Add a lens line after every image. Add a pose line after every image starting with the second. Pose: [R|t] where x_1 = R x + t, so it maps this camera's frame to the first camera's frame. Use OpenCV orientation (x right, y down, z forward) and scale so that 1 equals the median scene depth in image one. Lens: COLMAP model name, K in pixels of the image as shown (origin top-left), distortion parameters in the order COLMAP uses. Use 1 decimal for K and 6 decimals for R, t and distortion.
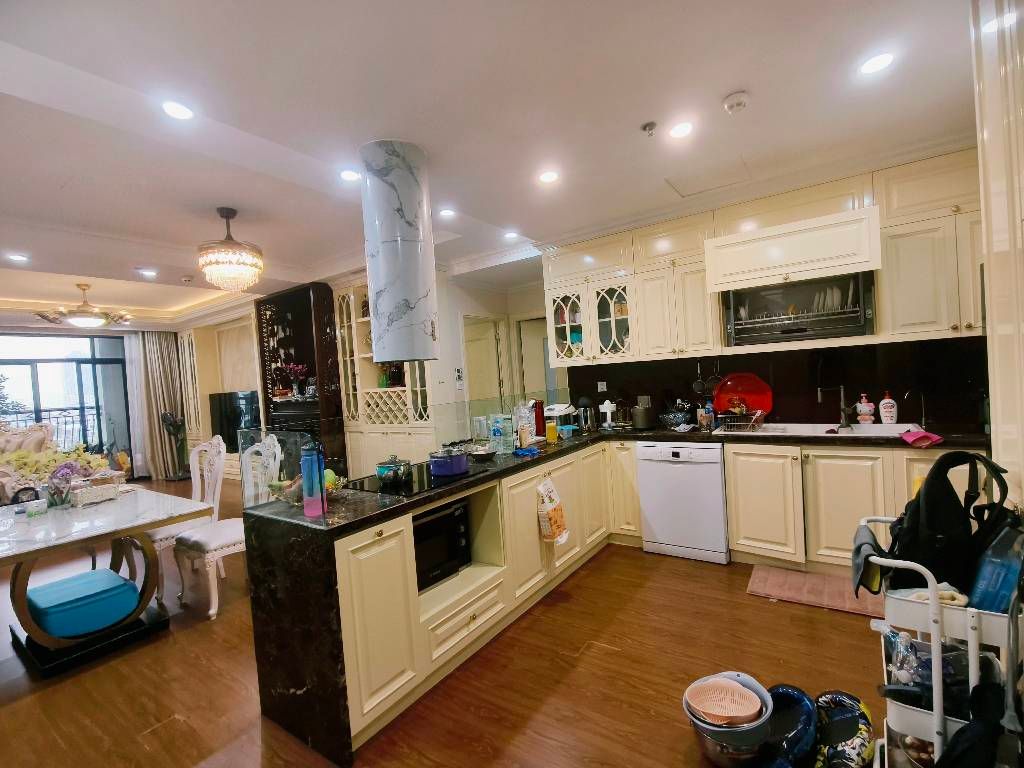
lens RADIAL K [[469.6, 0, 509.6], [0, 469.6, 387.0], [0, 0, 1]] dist [-0.001408, -0.000641]
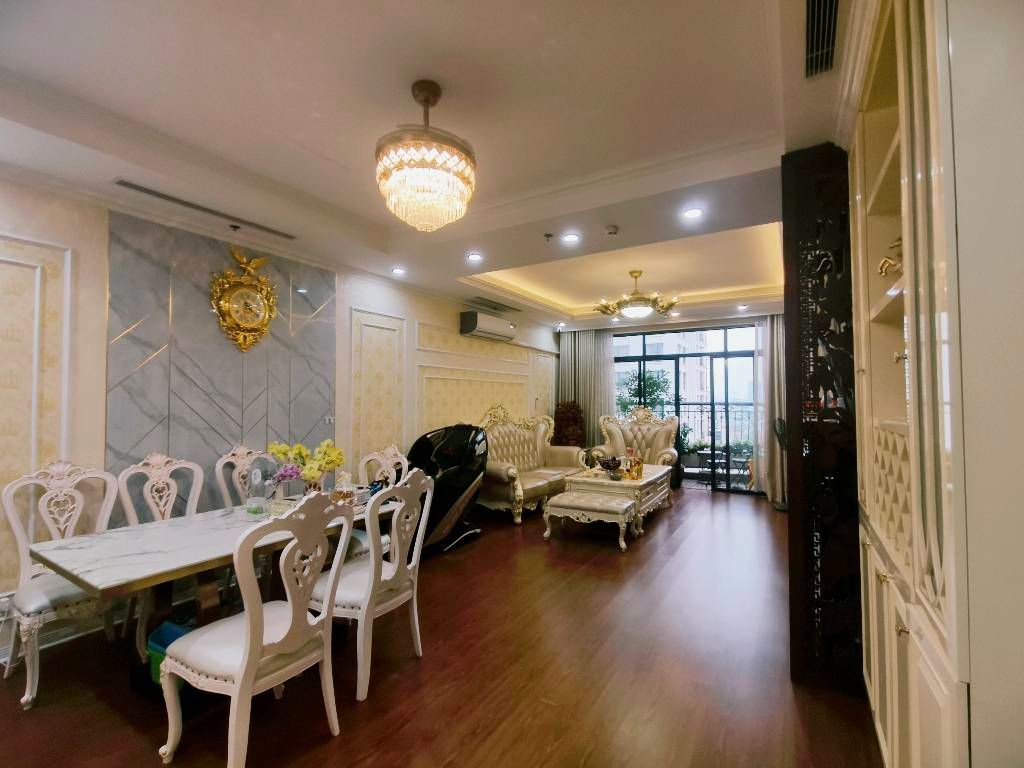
lens RADIAL K [[465.0, 0, 514.0], [0, 465.0, 386.0], [0, 0, 1]] dist [-0.001181, -0.000293]
pose [[0.060511, 0.037534, -0.997462, 0.002209], [-0.025405, 0.999027, 0.036052, -0.034024], [0.997844, 0.023159, 0.061405, 1.167364]]
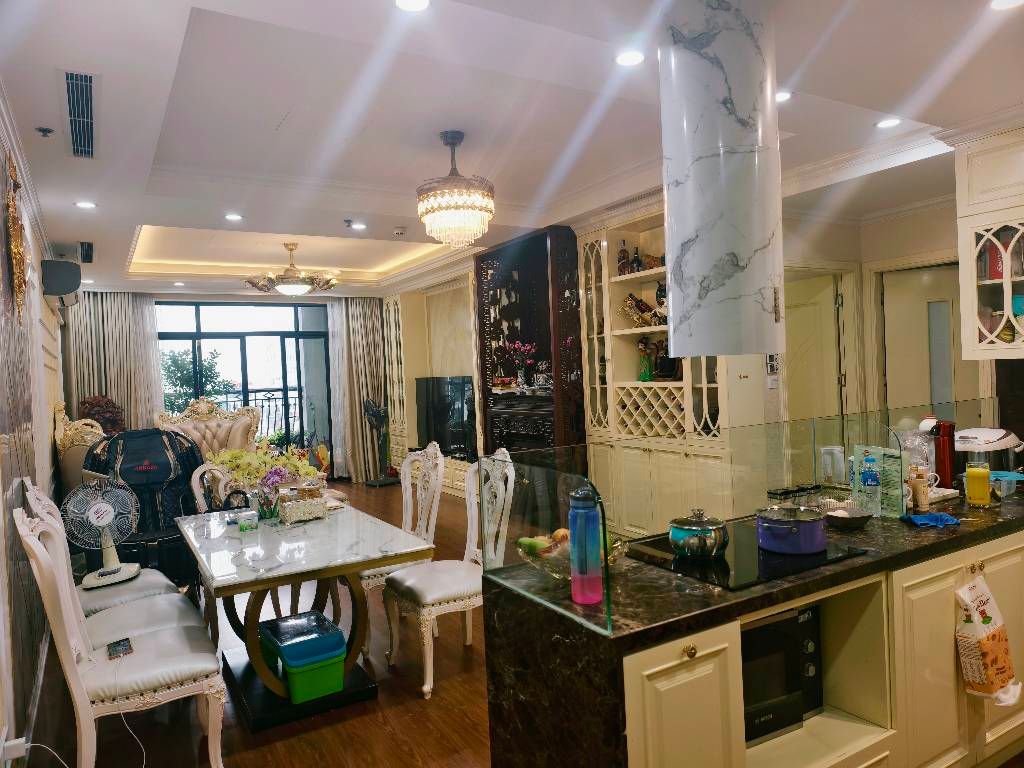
lens RADIAL K [[695.3, 0, 512.0], [0, 695.3, 384.0], [0, 0, 1]] dist [0.026717, -0.024672]
pose [[0.912498, 0.035981, -0.407495, -0.064405], [-0.027839, 0.999277, 0.025894, -0.021526], [0.408132, -0.012284, 0.912840, 0.047973]]
